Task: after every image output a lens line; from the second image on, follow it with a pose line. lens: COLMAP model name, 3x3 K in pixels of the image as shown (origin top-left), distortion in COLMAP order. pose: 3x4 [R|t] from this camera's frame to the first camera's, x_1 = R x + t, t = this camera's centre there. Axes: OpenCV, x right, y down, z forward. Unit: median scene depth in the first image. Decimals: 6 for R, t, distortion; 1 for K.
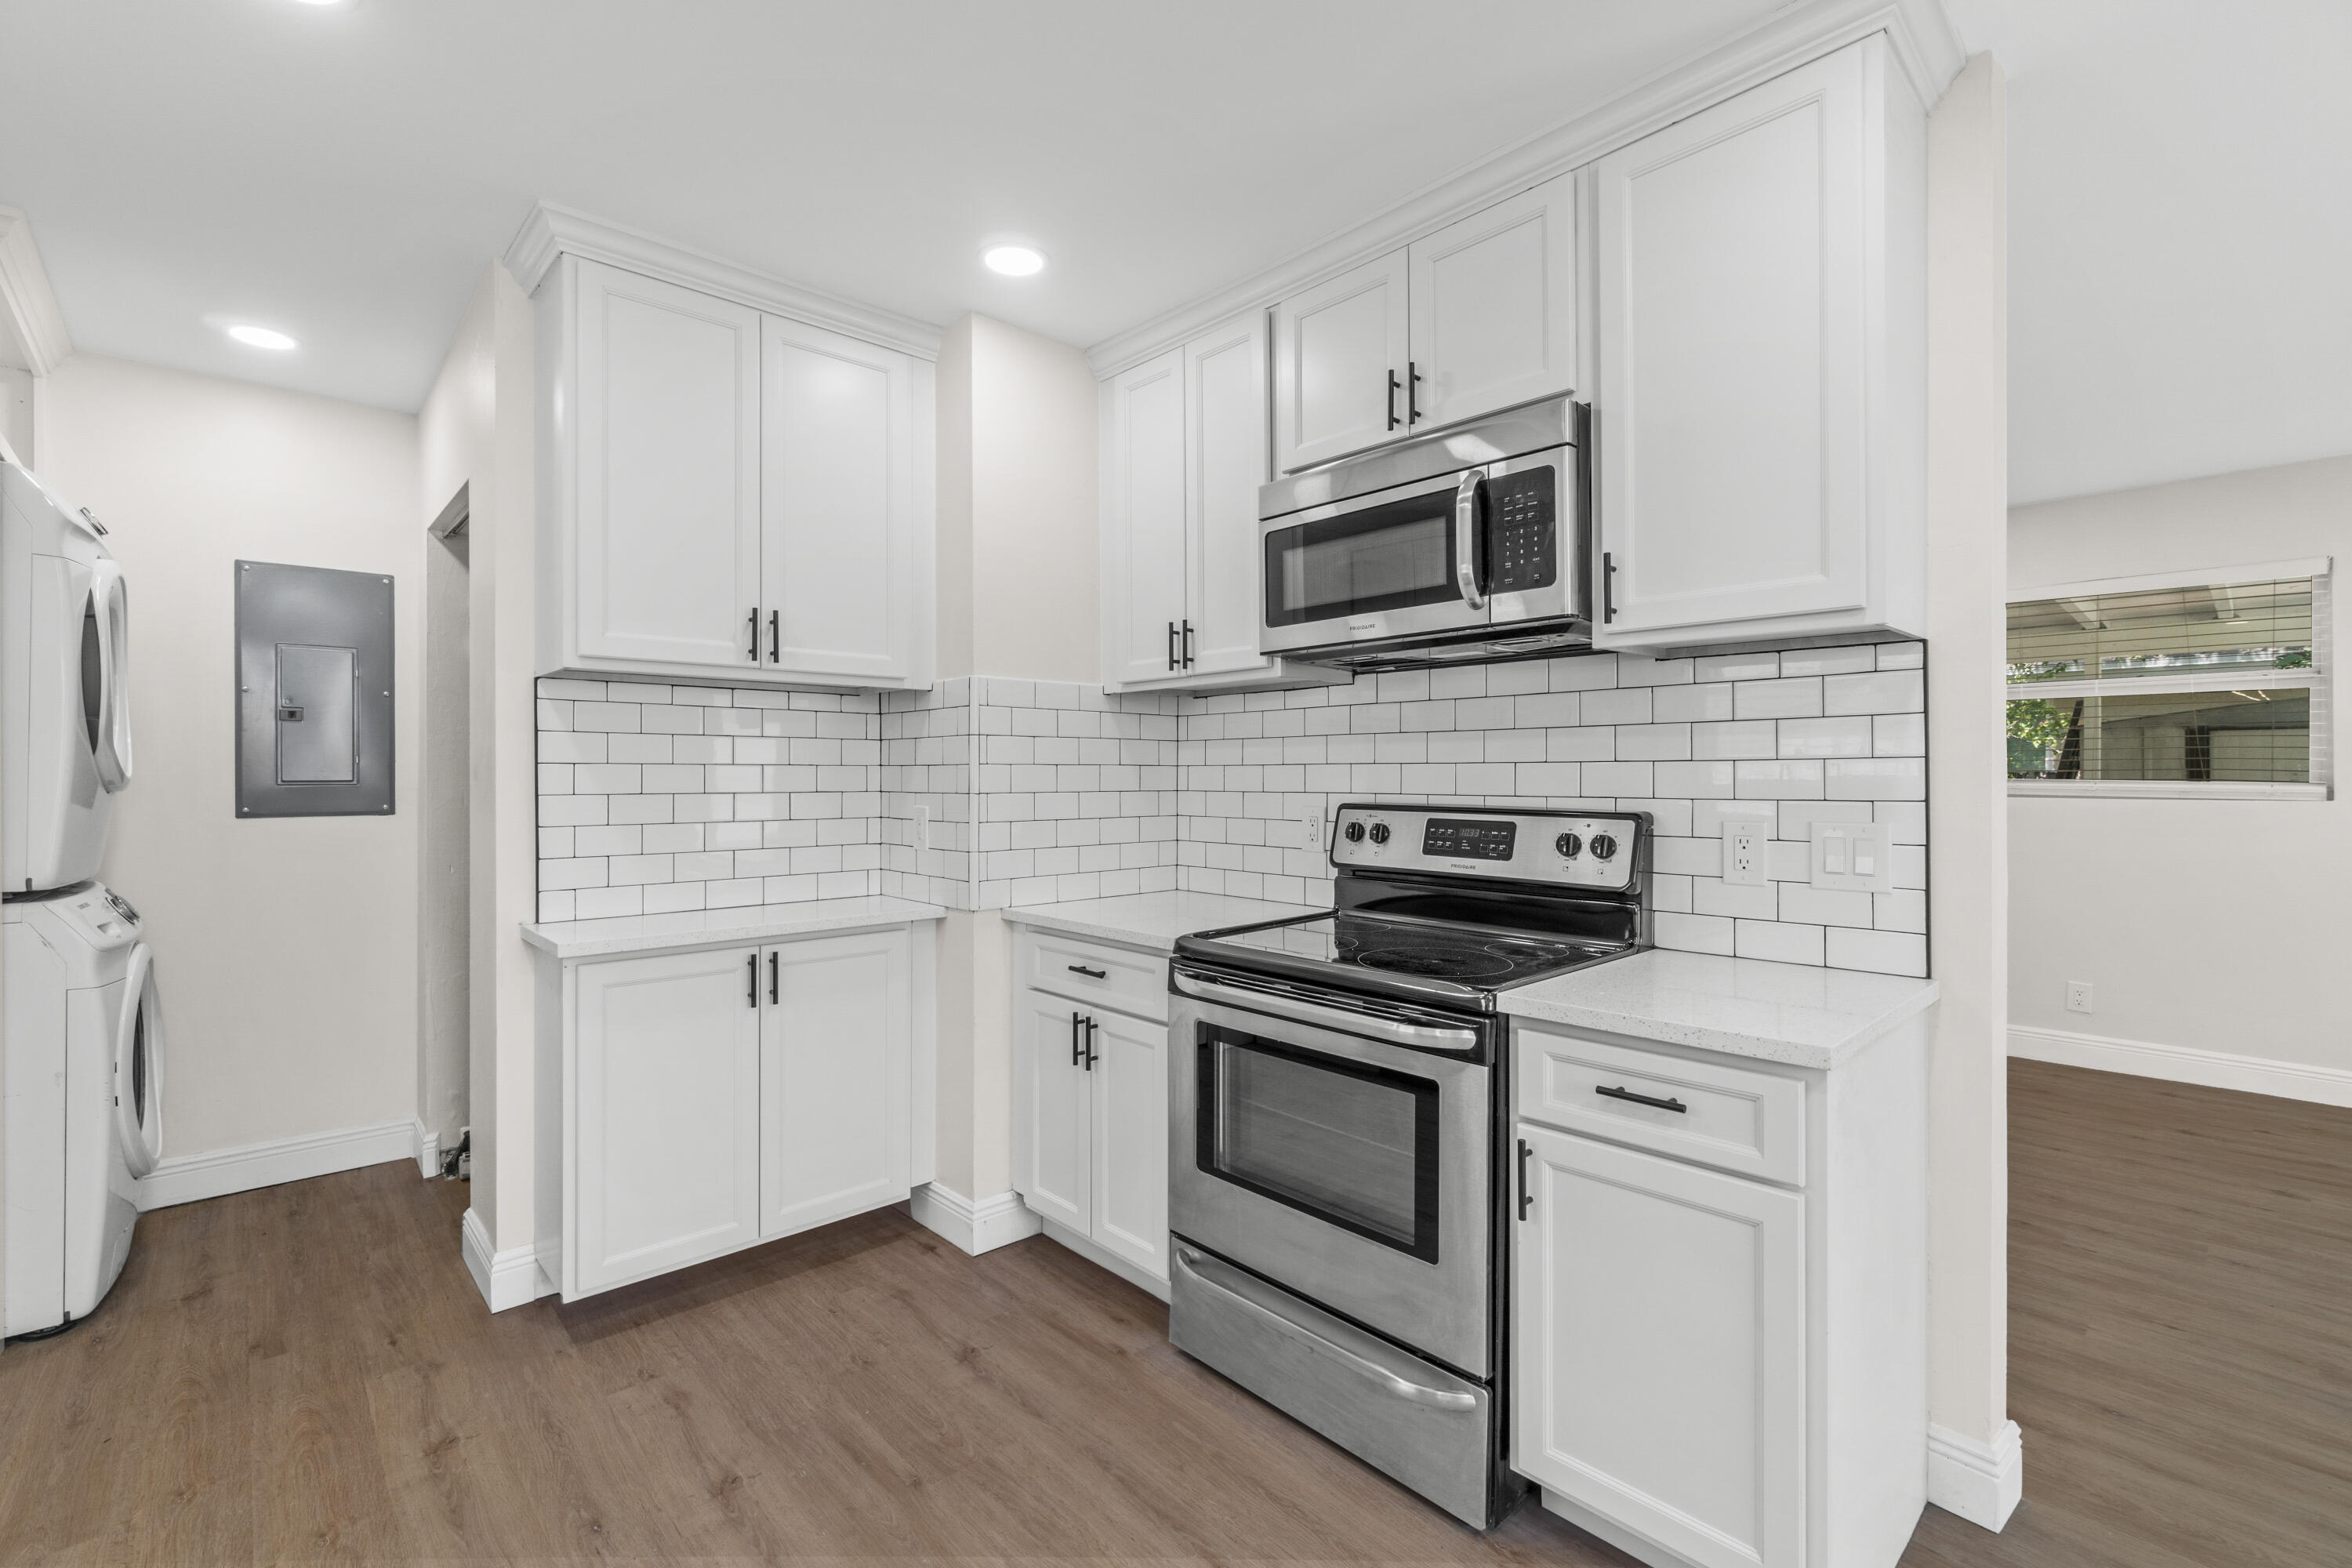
lens RADIAL K [[1015.8, 0, 1168.2], [0, 1015.8, 775.0], [0, 0, 1]] dist [-0.003131, -0.000007]
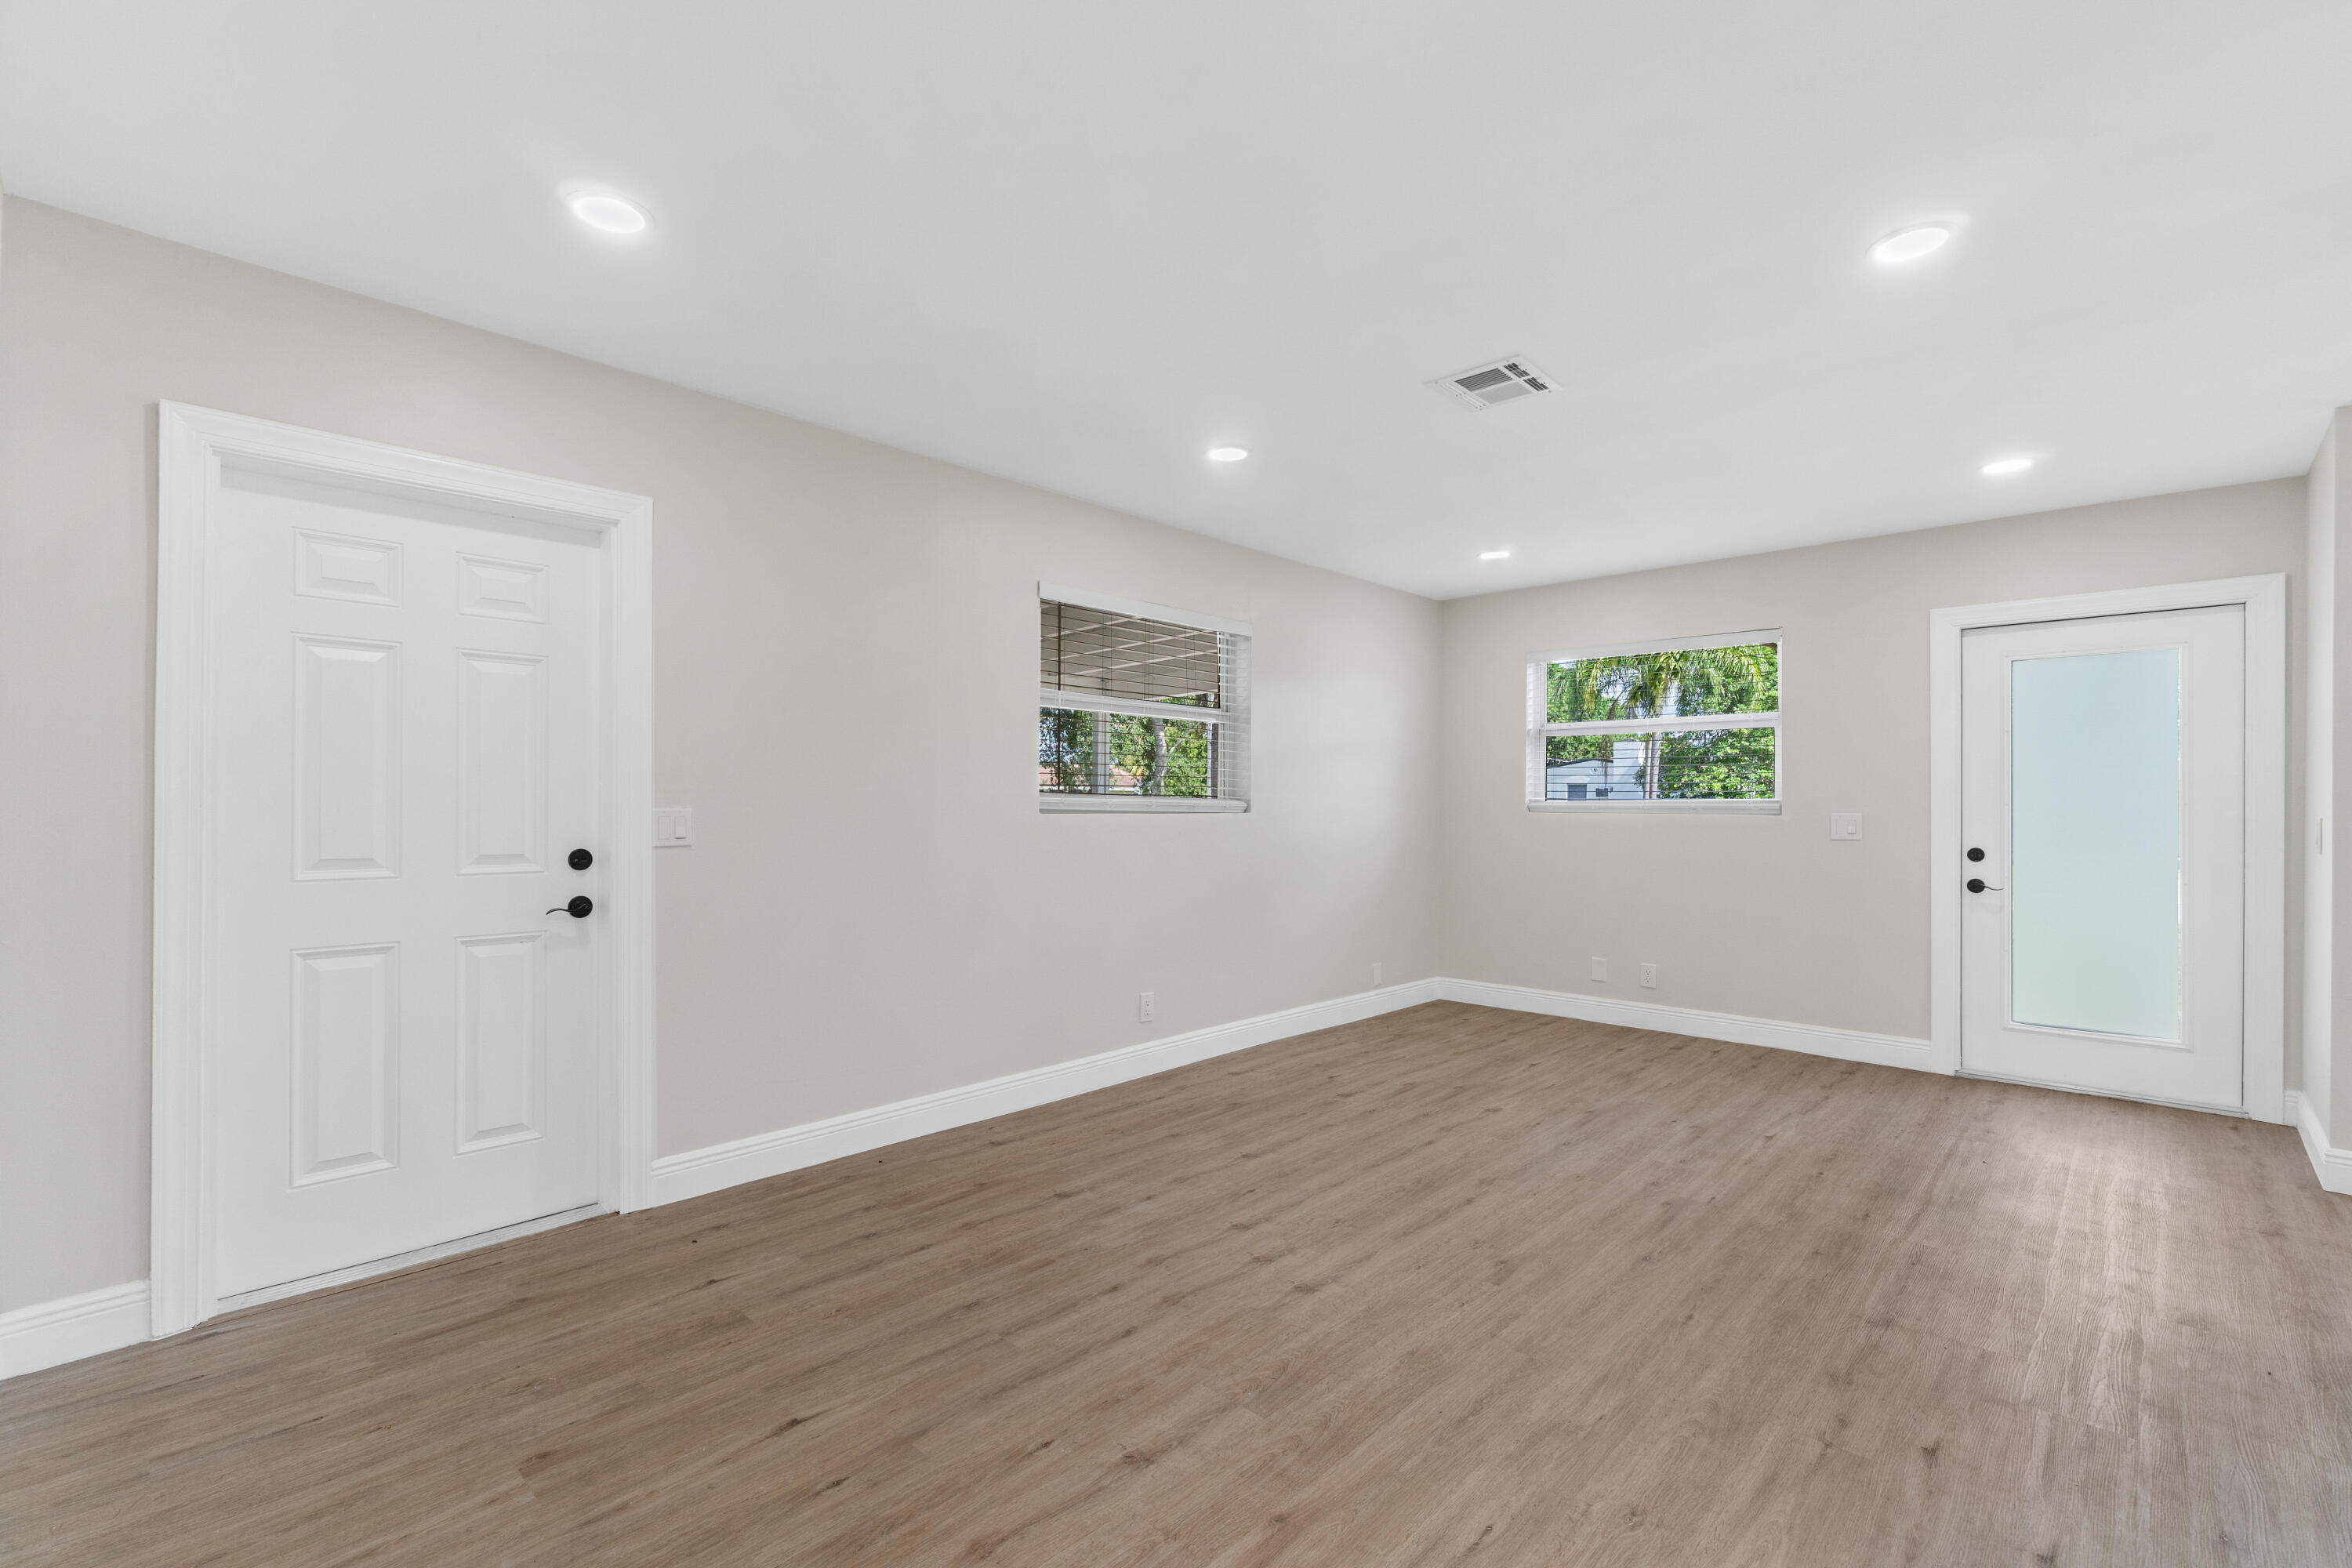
lens RADIAL K [[1028.7, 0, 1153.9], [0, 1028.7, 787.4], [0, 0, 1]] dist [-0.001740, -0.000017]
pose [[-0.048284, 0.015006, 0.998721, -0.282601], [-0.007799, 0.999851, -0.015401, 0.020556], [-0.998803, -0.008533, -0.048160, 1.916758]]
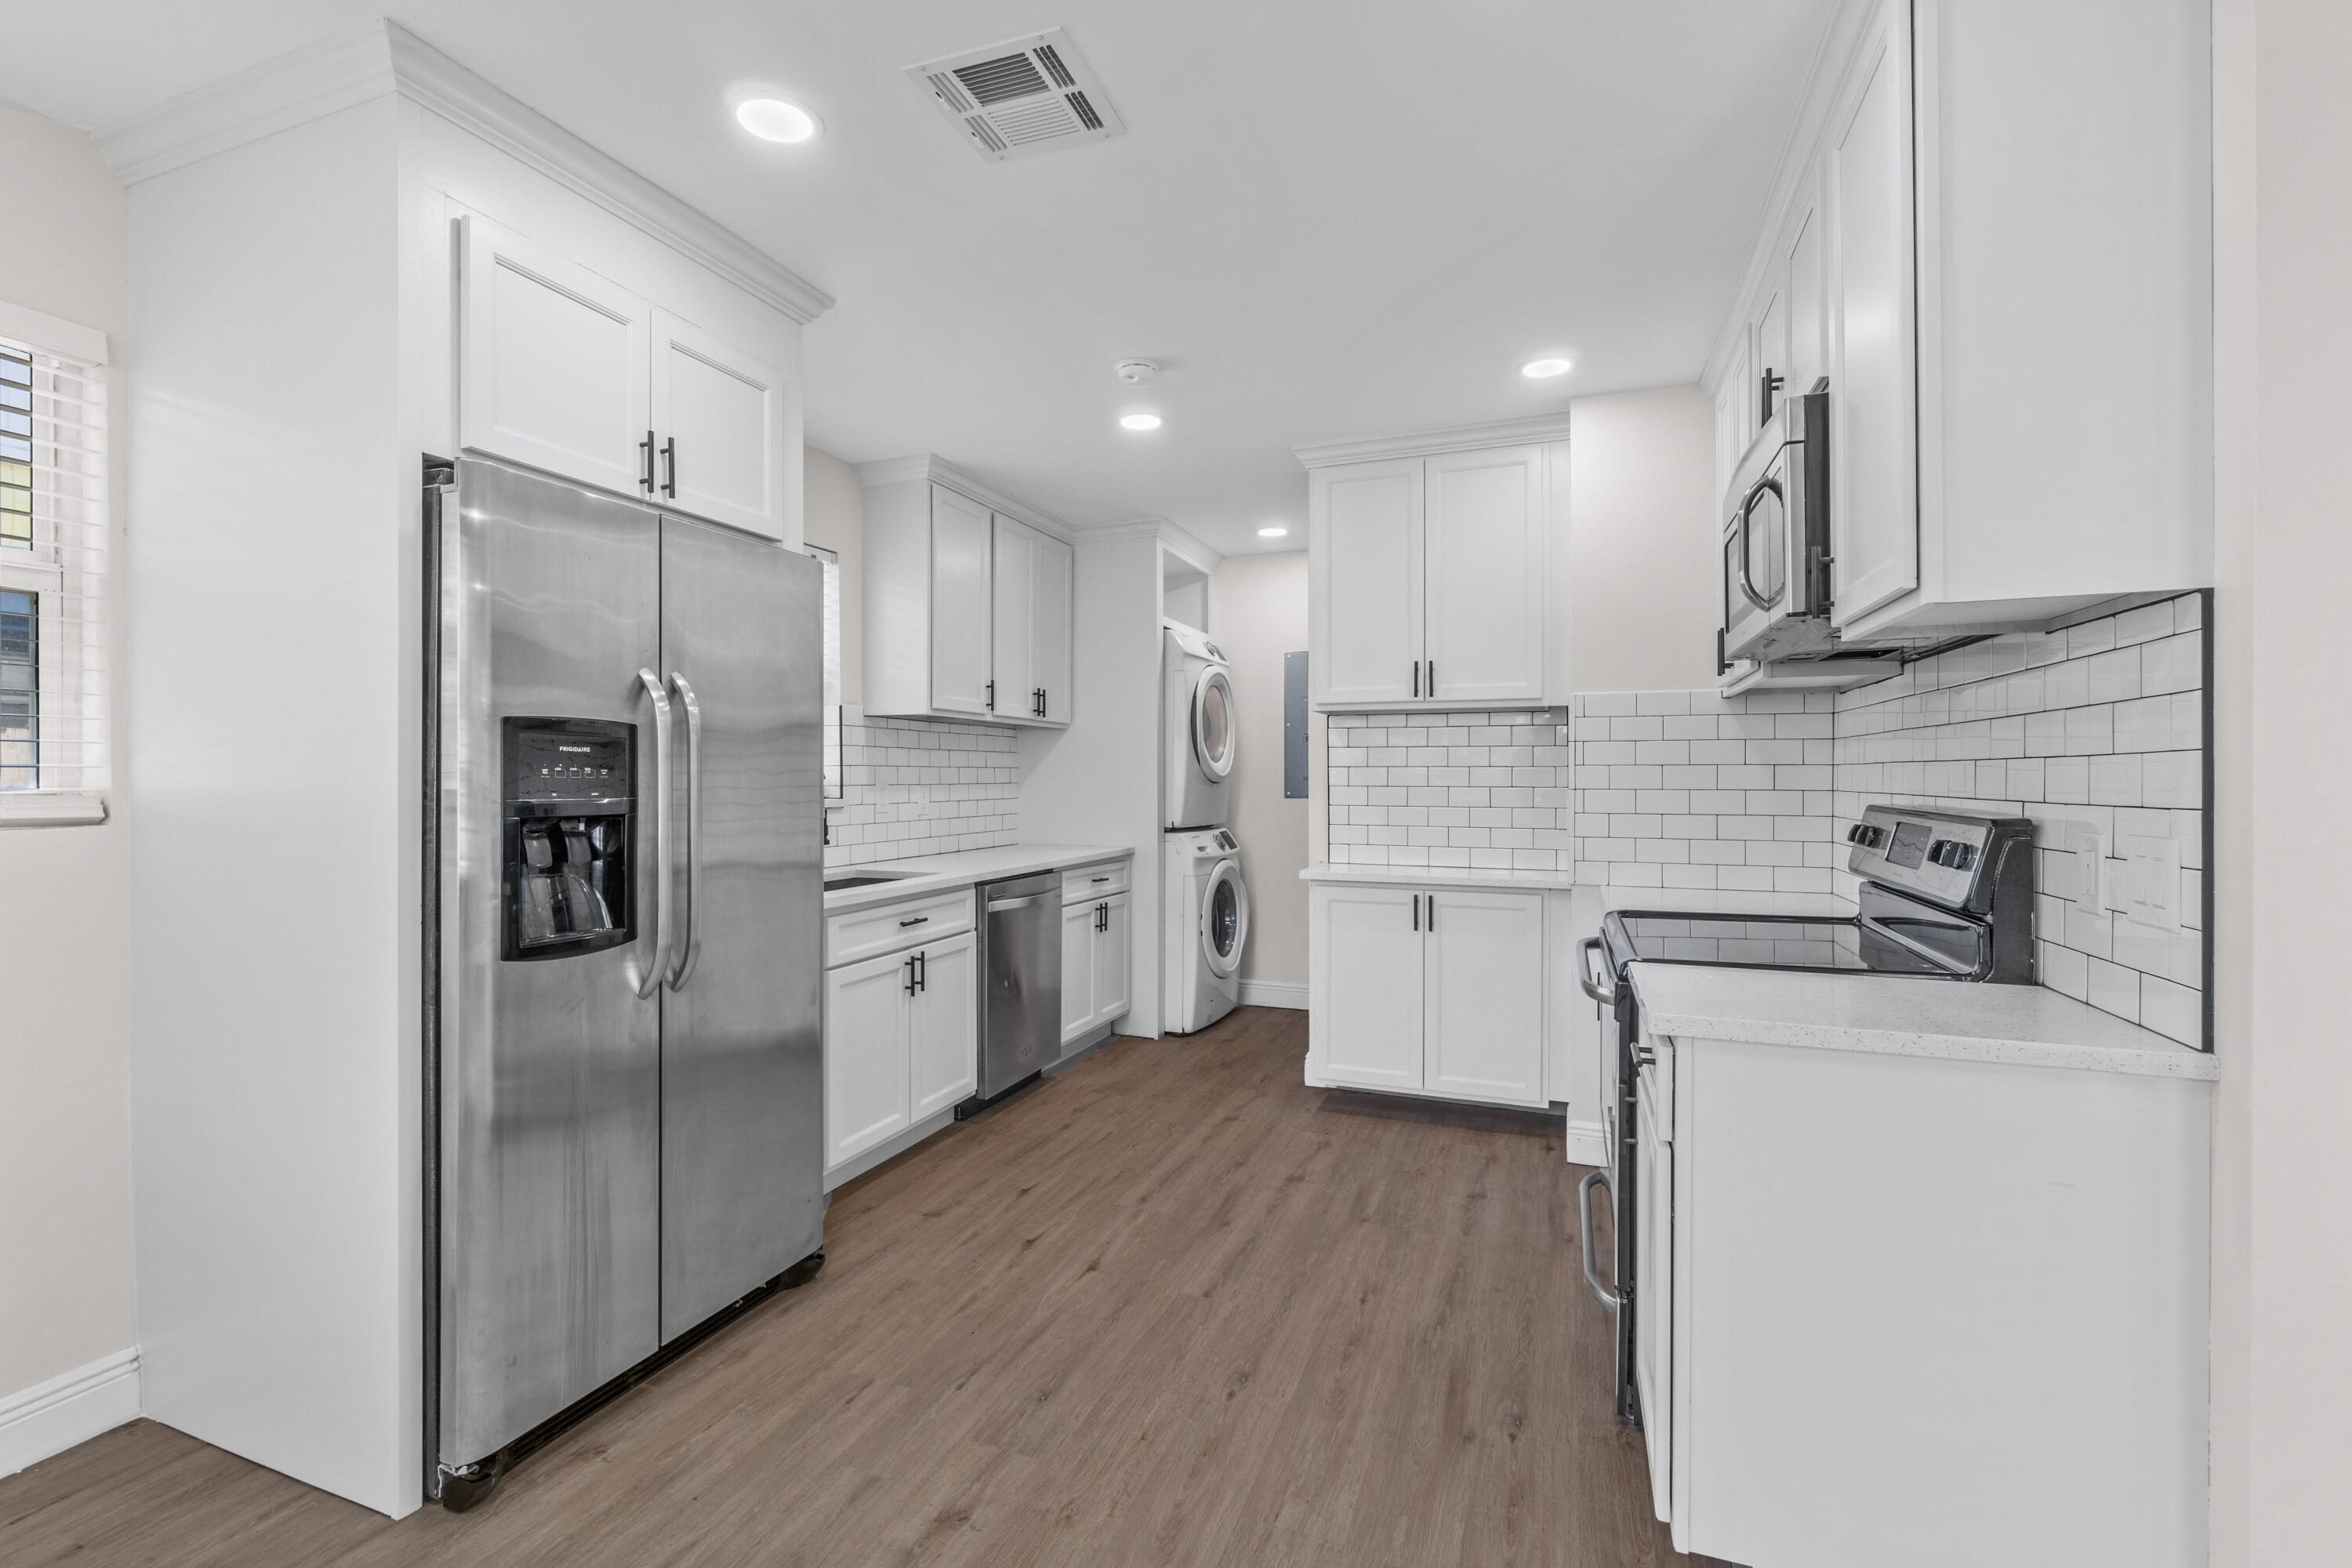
lens RADIAL K [[1037.4, 0, 1184.8], [0, 1037.4, 784.1], [0, 0, 1]] dist [-0.002070, -0.000968]
pose [[0.461647, 0.008642, -0.887022, 0.787617], [-0.002039, 0.999960, 0.008681, 0.002667], [0.887061, -0.002198, 0.461646, 0.003138]]
